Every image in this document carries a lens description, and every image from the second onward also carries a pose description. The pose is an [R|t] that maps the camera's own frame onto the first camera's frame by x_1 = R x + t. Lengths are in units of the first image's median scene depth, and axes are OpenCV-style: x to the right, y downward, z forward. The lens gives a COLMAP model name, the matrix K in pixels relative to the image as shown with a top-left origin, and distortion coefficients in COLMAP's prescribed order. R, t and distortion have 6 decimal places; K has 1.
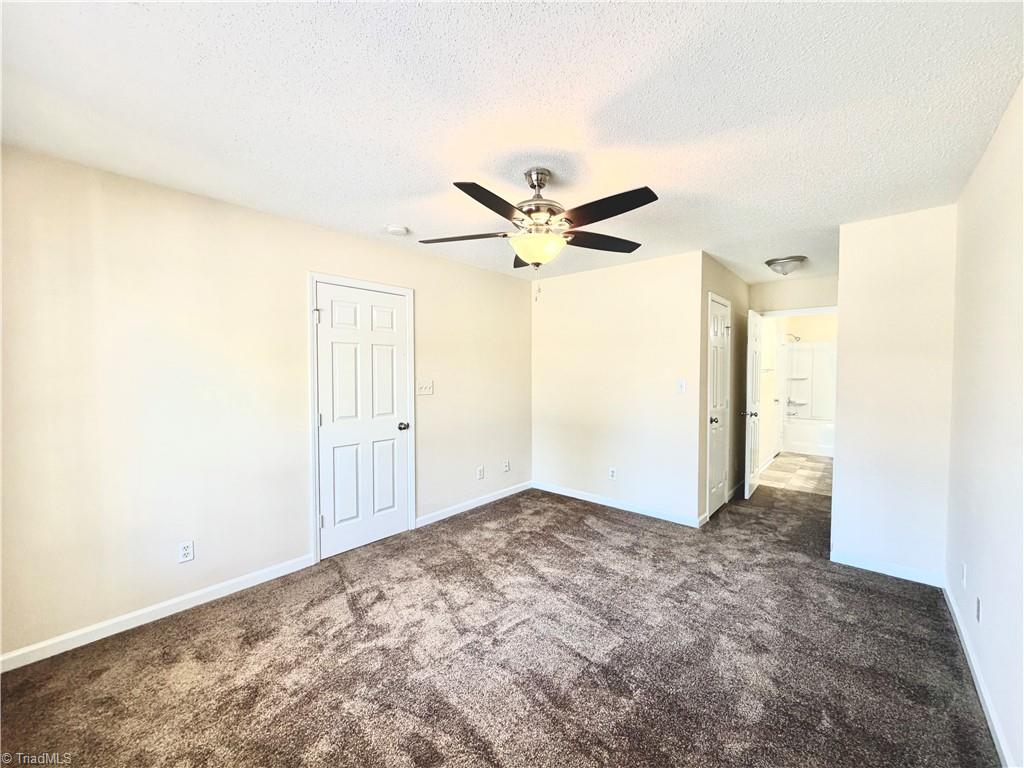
lens RADIAL K [[409.5, 0, 509.8], [0, 409.5, 384.3], [0, 0, 1]] dist [-0.000431, 0.000070]
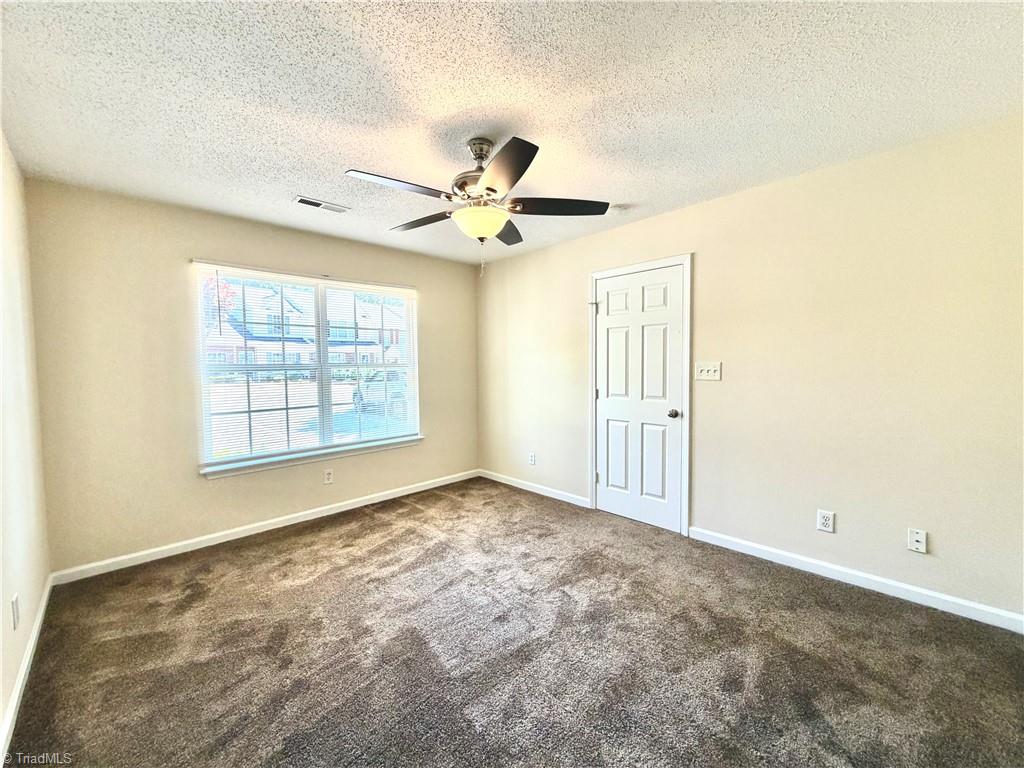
lens RADIAL K [[409.5, 0, 509.8], [0, 409.5, 384.3], [0, 0, 1]] dist [-0.000431, 0.000070]
pose [[-0.080647, 0.051067, -0.995434, 0.749411], [-0.020546, 0.998389, 0.052883, -0.001073], [0.996531, 0.024717, -0.079468, 0.822945]]
